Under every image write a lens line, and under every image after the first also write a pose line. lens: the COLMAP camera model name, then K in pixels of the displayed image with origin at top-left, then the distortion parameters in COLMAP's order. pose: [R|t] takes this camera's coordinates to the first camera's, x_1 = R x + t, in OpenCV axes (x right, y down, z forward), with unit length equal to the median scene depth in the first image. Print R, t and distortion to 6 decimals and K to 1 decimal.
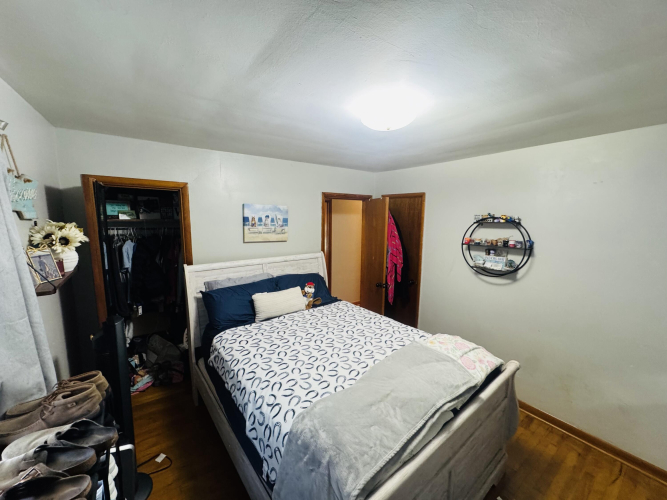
lens RADIAL K [[266.6, 0, 333.8], [0, 266.6, 248.2], [0, 0, 1]] dist [-0.002422, 0.000530]
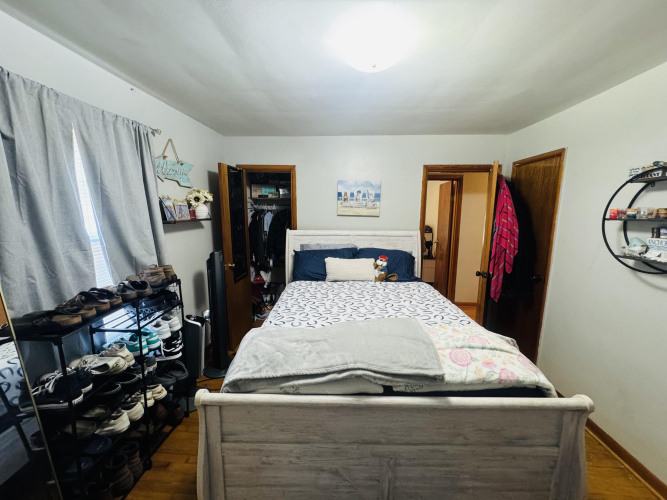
lens RADIAL K [[266.6, 0, 334.0], [0, 266.6, 248.5], [0, 0, 1]] dist [-0.002422, 0.000530]
pose [[0.772752, 0.086523, -0.628782, 0.391861], [-0.077956, 0.996103, 0.041262, 0.076717], [0.629902, 0.017133, 0.776486, 0.121273]]
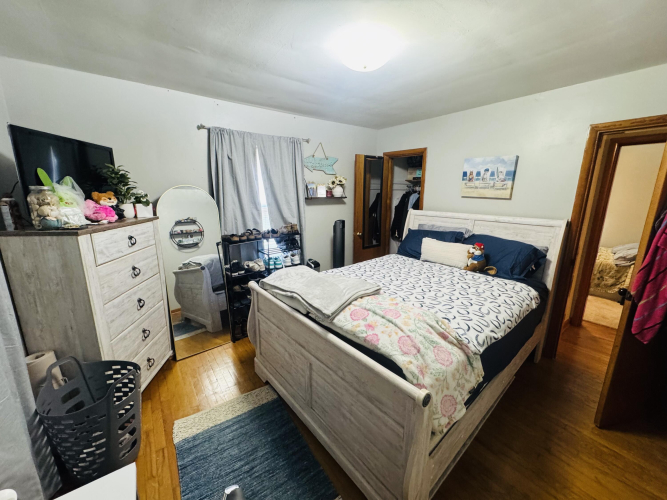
lens RADIAL K [[266.6, 0, 334.4], [0, 266.6, 249.1], [0, 0, 1]] dist [-0.002422, 0.000530]
pose [[0.020208, 0.205196, -0.978512, 0.763499], [-0.133713, 0.970474, 0.200749, 0.036539], [0.990814, 0.126783, 0.047049, 0.499326]]
